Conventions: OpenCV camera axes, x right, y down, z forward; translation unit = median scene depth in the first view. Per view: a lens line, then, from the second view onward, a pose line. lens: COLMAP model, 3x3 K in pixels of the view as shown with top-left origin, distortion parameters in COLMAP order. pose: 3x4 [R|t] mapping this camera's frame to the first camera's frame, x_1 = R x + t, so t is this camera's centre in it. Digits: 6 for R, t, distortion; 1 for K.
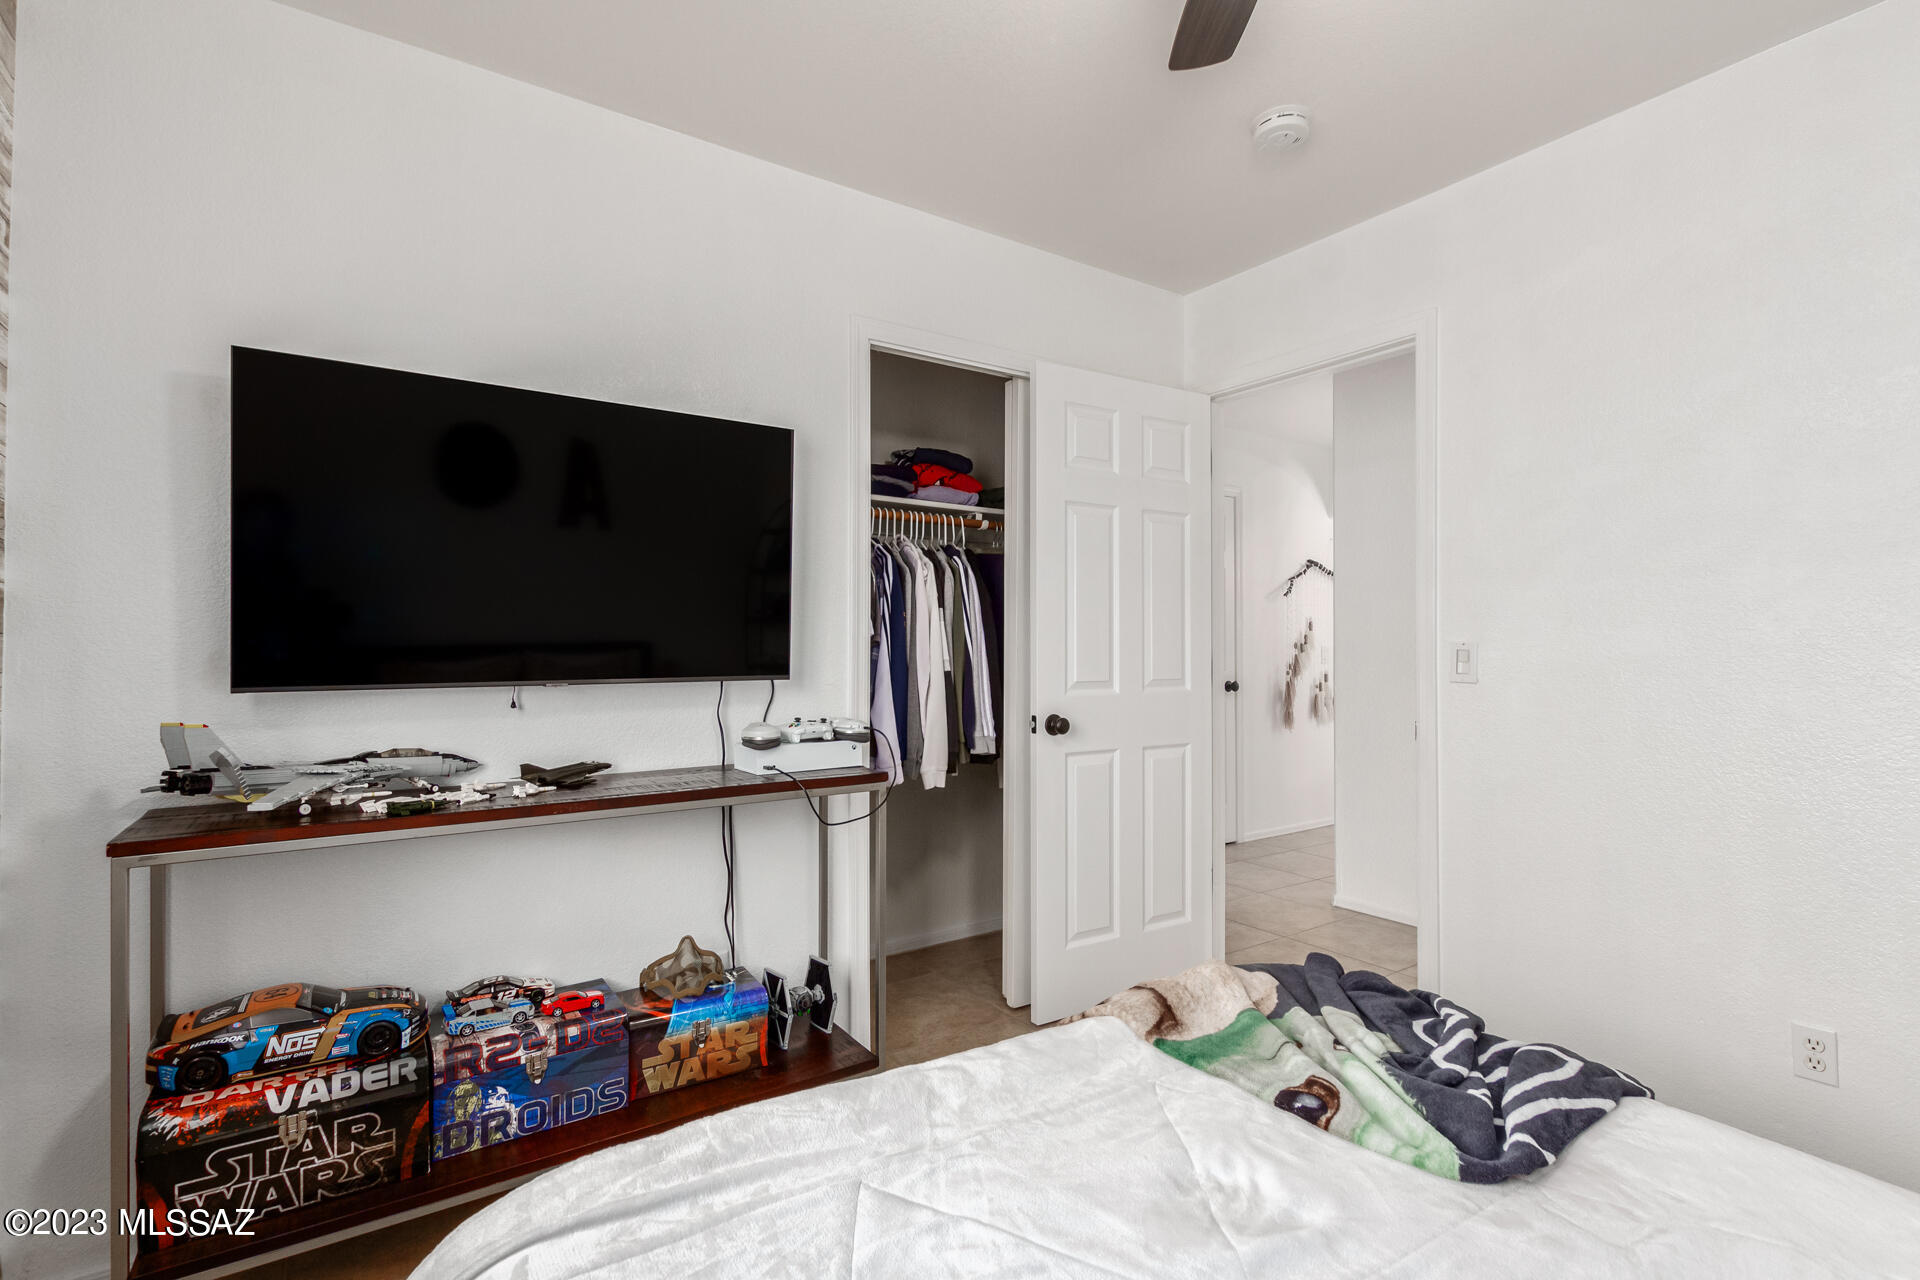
lens RADIAL K [[903.5, 0, 960.6], [0, 903.5, 630.1], [0, 0, 1]] dist [0.002422, -0.000377]
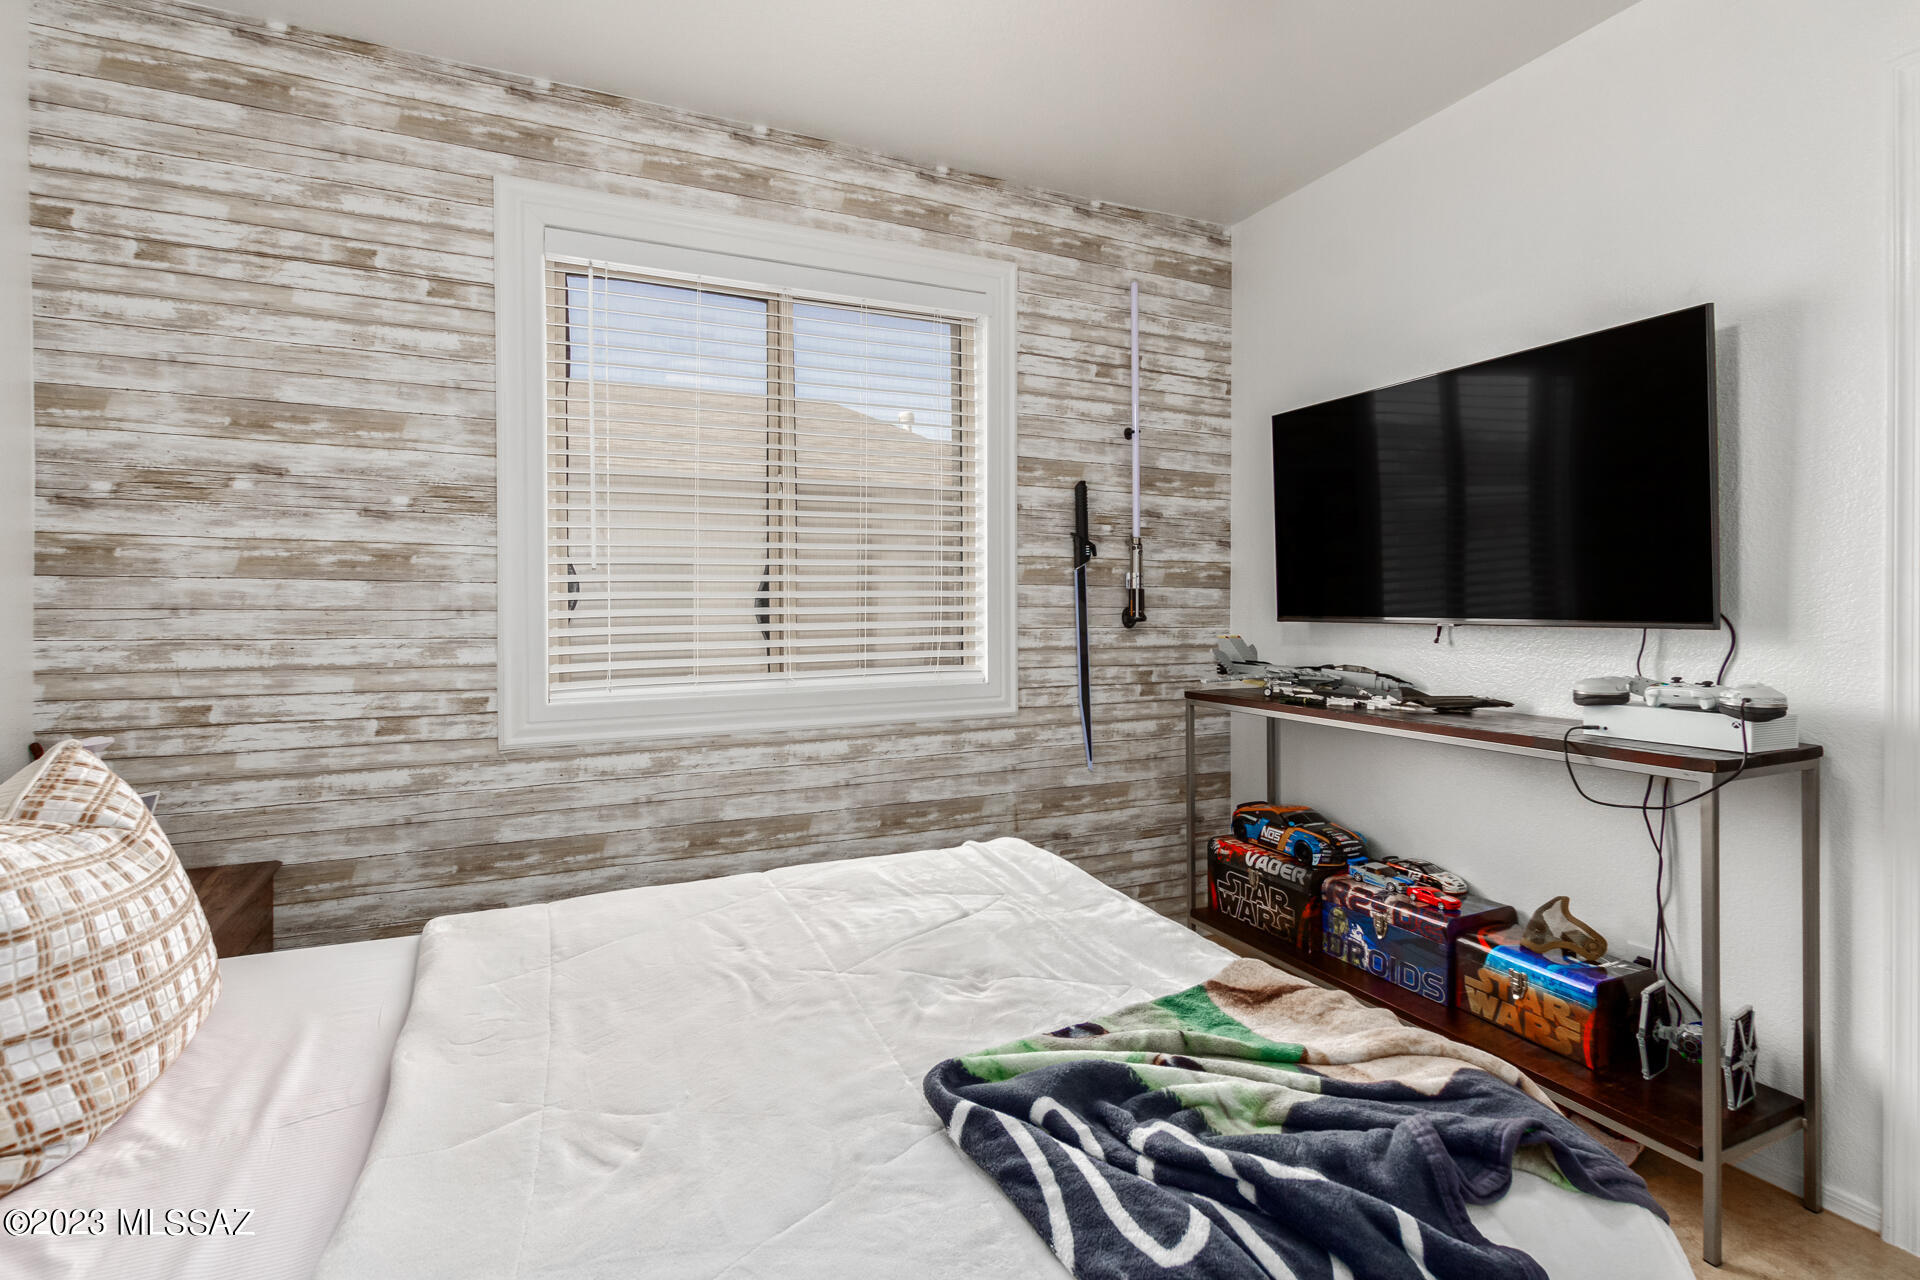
lens RADIAL K [[895.6, 0, 954.8], [0, 895.6, 615.4], [0, 0, 1]] dist [0.003064, 0.000105]
pose [[-0.178864, 0.012332, -0.983797, 0.873153], [0.022824, 0.999704, 0.008382, 0.029755], [0.983609, -0.020955, -0.179092, 0.665502]]
